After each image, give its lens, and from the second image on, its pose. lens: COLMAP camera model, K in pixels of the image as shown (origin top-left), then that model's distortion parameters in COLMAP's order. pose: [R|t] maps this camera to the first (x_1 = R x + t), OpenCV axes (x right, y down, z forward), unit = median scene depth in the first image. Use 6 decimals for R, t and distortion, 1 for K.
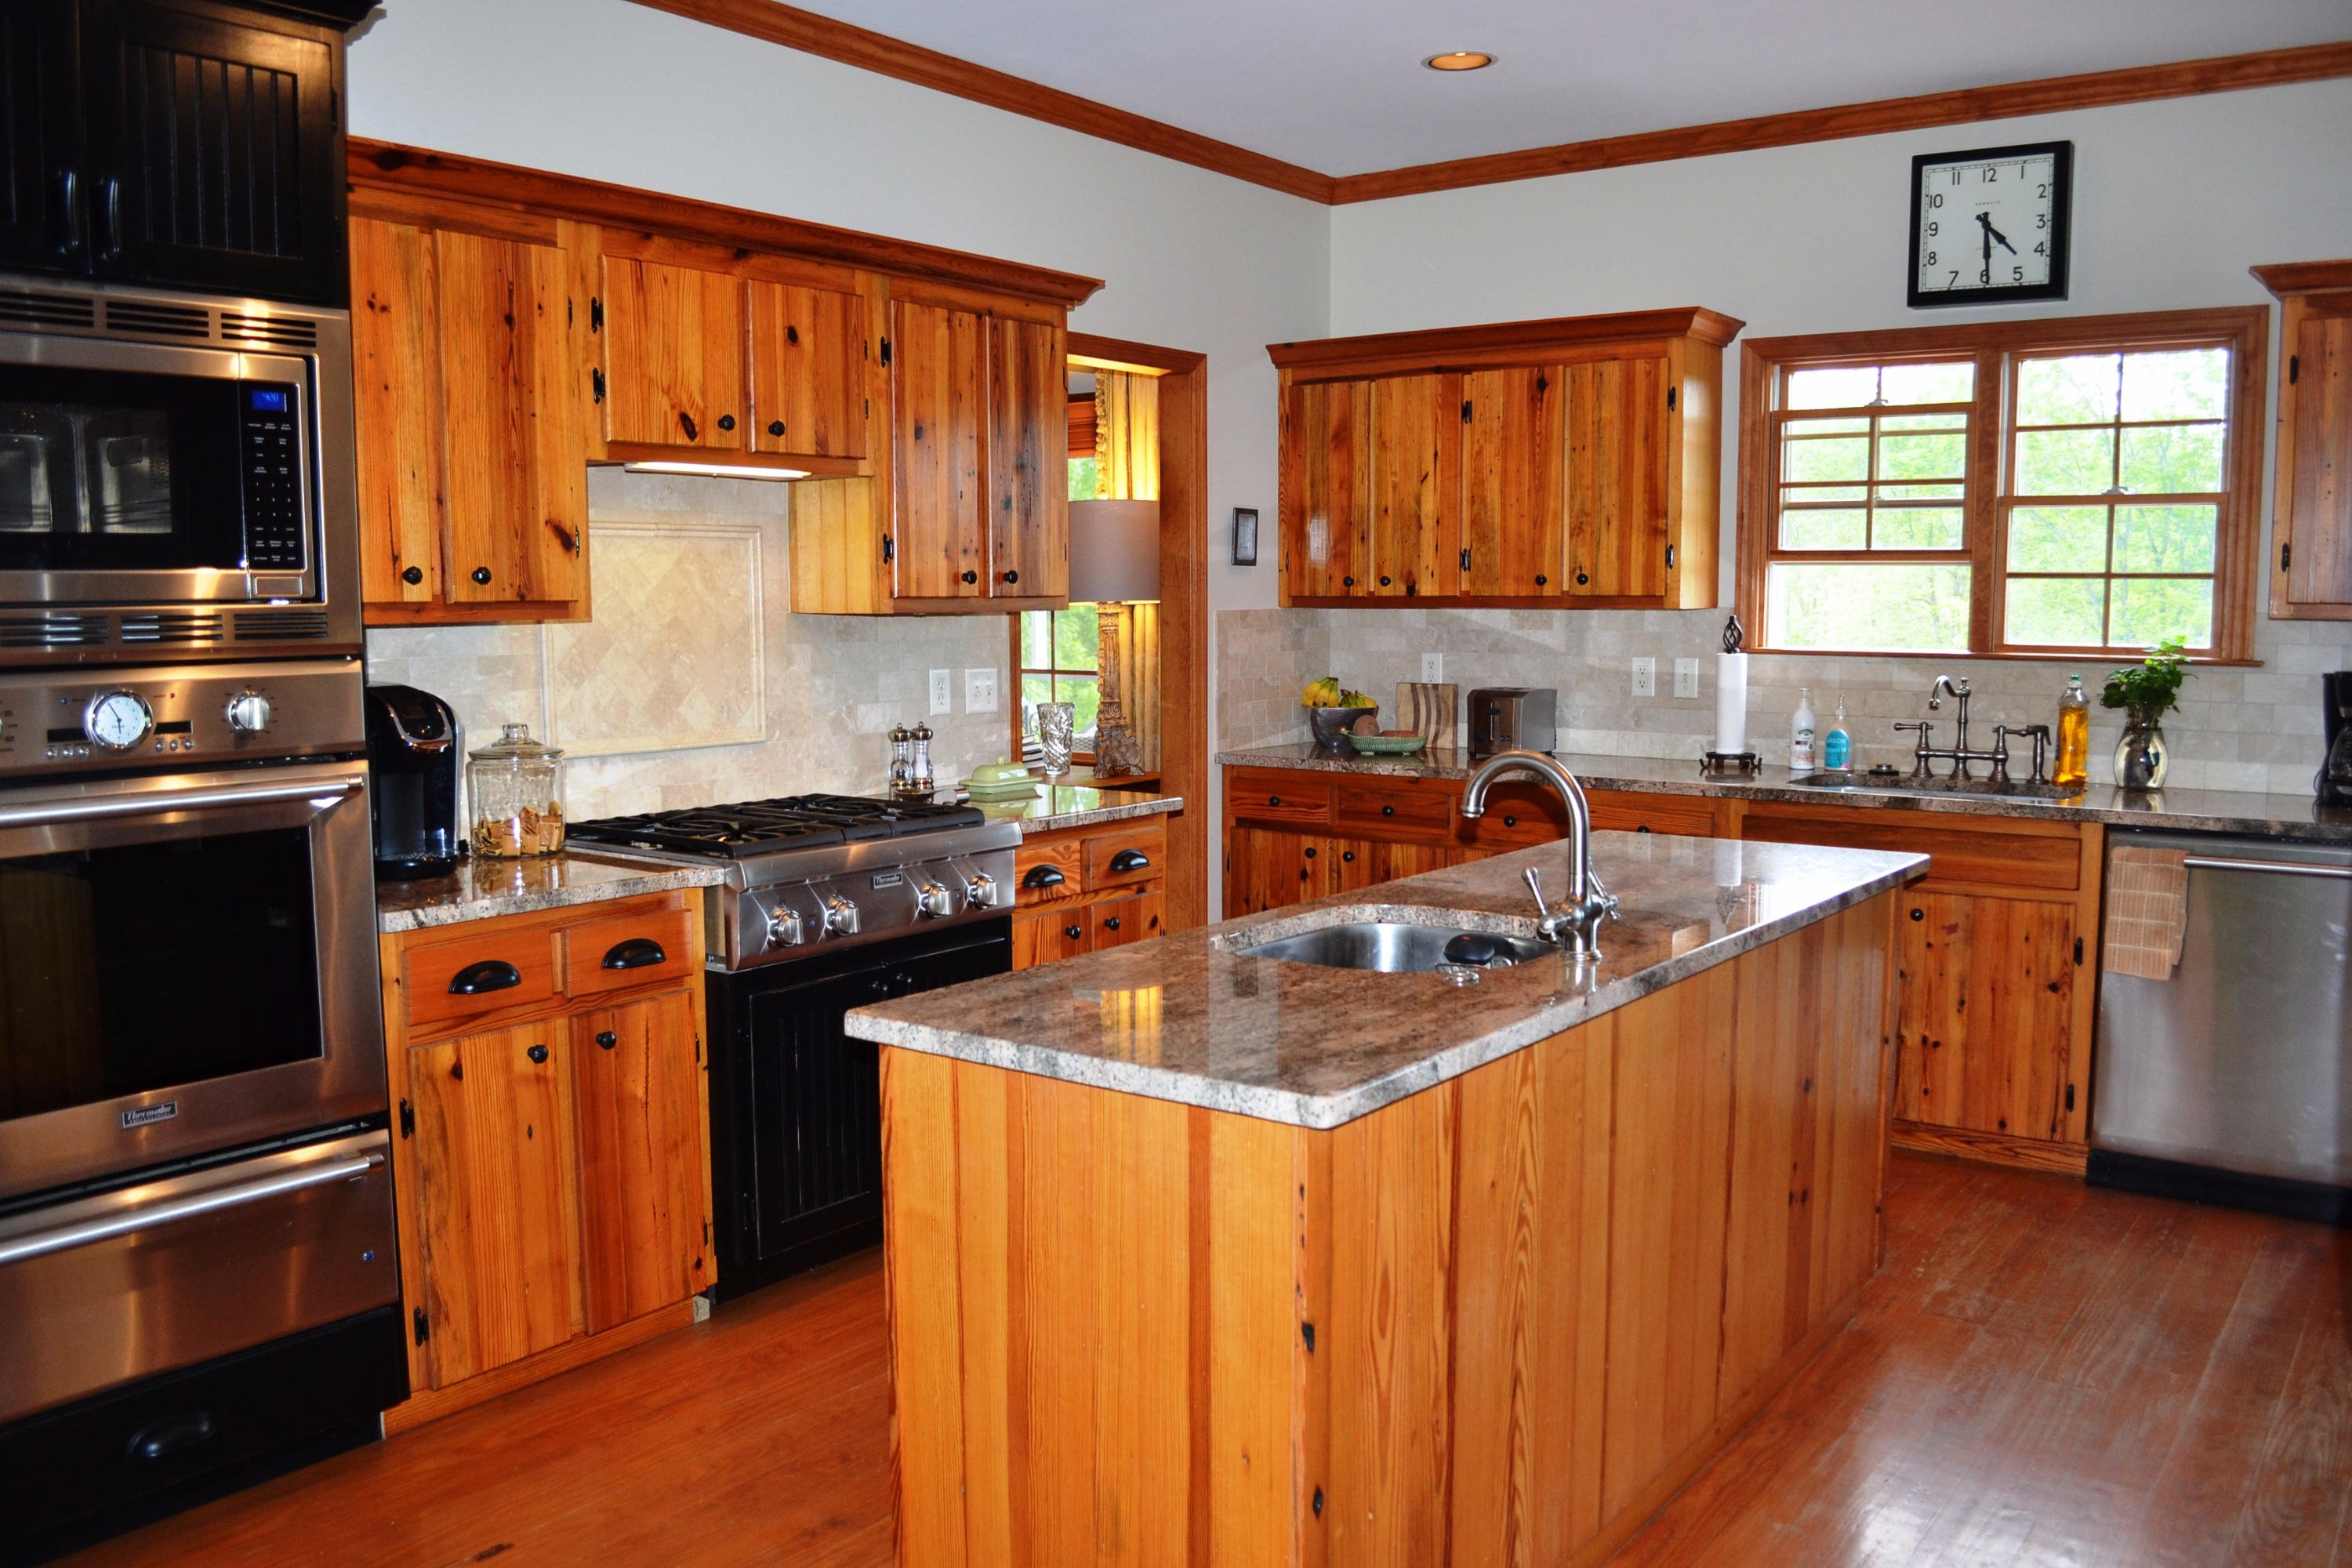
lens RADIAL K [[1887.8, 0, 1176.1], [0, 1887.8, 798.8], [0, 0, 1]] dist [-0.084335, 0.013013]
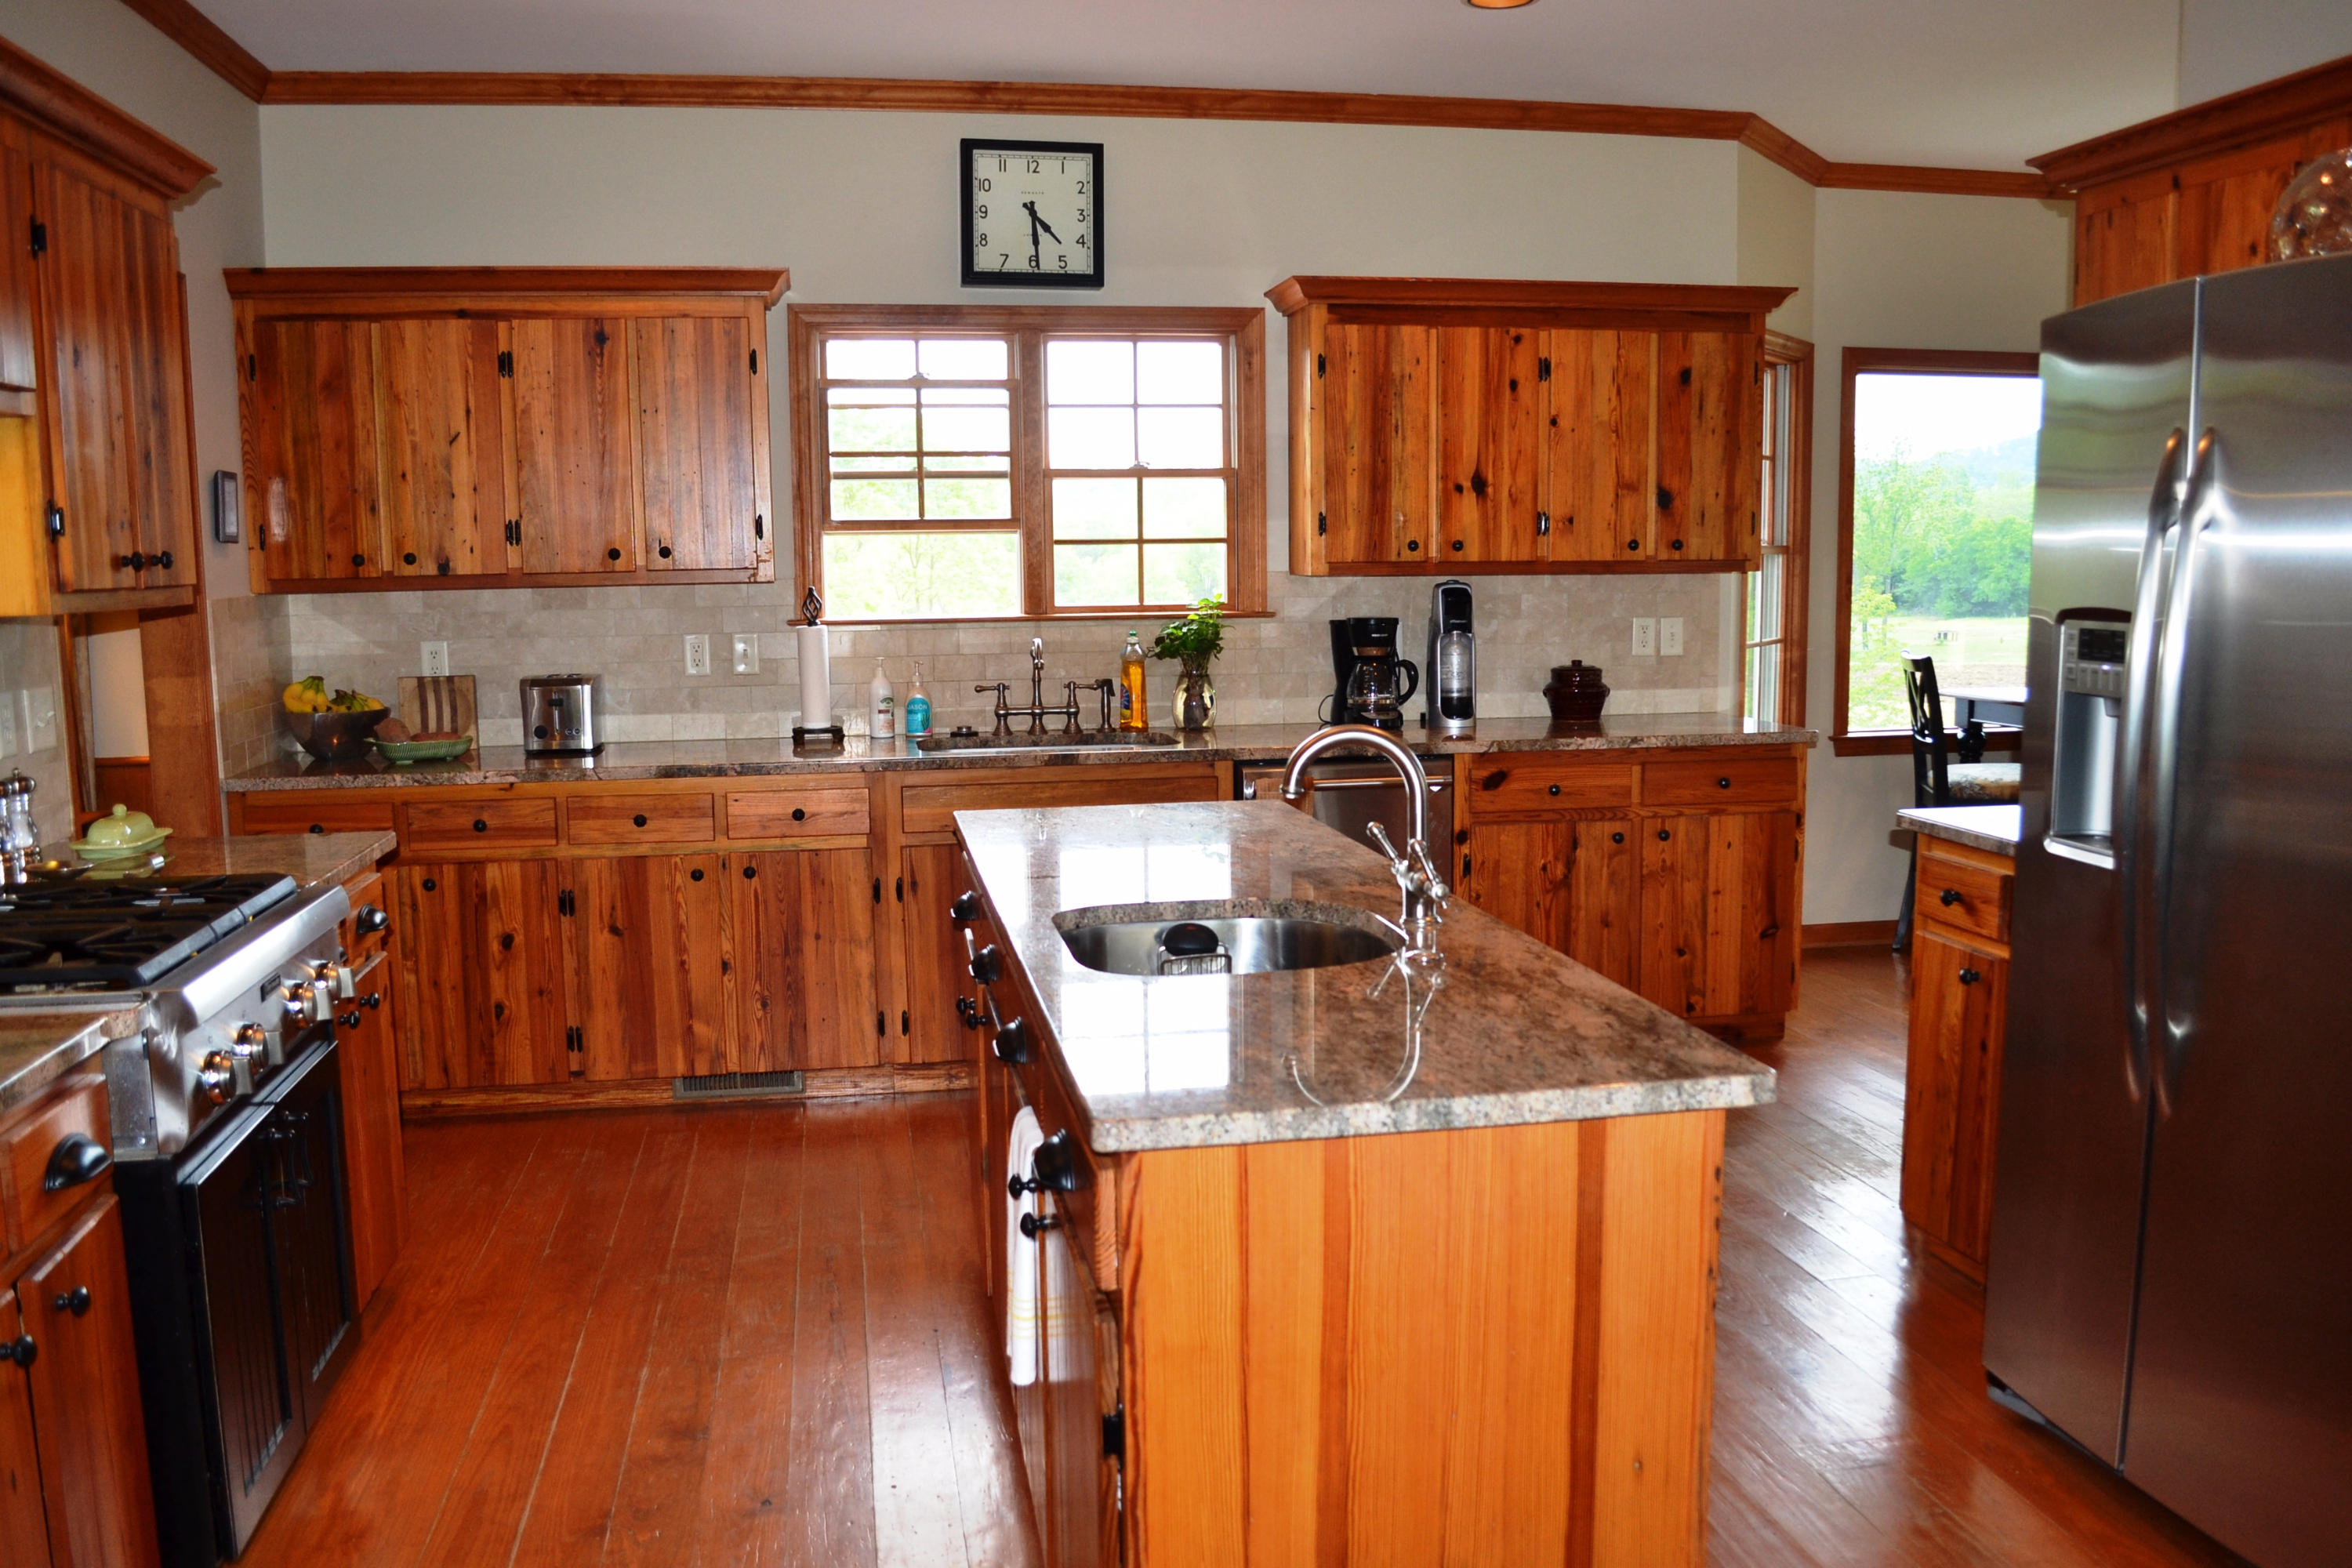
lens RADIAL K [[1887.8, 0, 1176.1], [0, 1887.8, 798.8], [0, 0, 1]] dist [-0.084335, 0.013013]
pose [[0.681893, -0.101922, 0.724316, -0.309453], [0.090498, 0.994392, 0.054729, -0.025417], [-0.725832, 0.028230, 0.687292, 0.197955]]
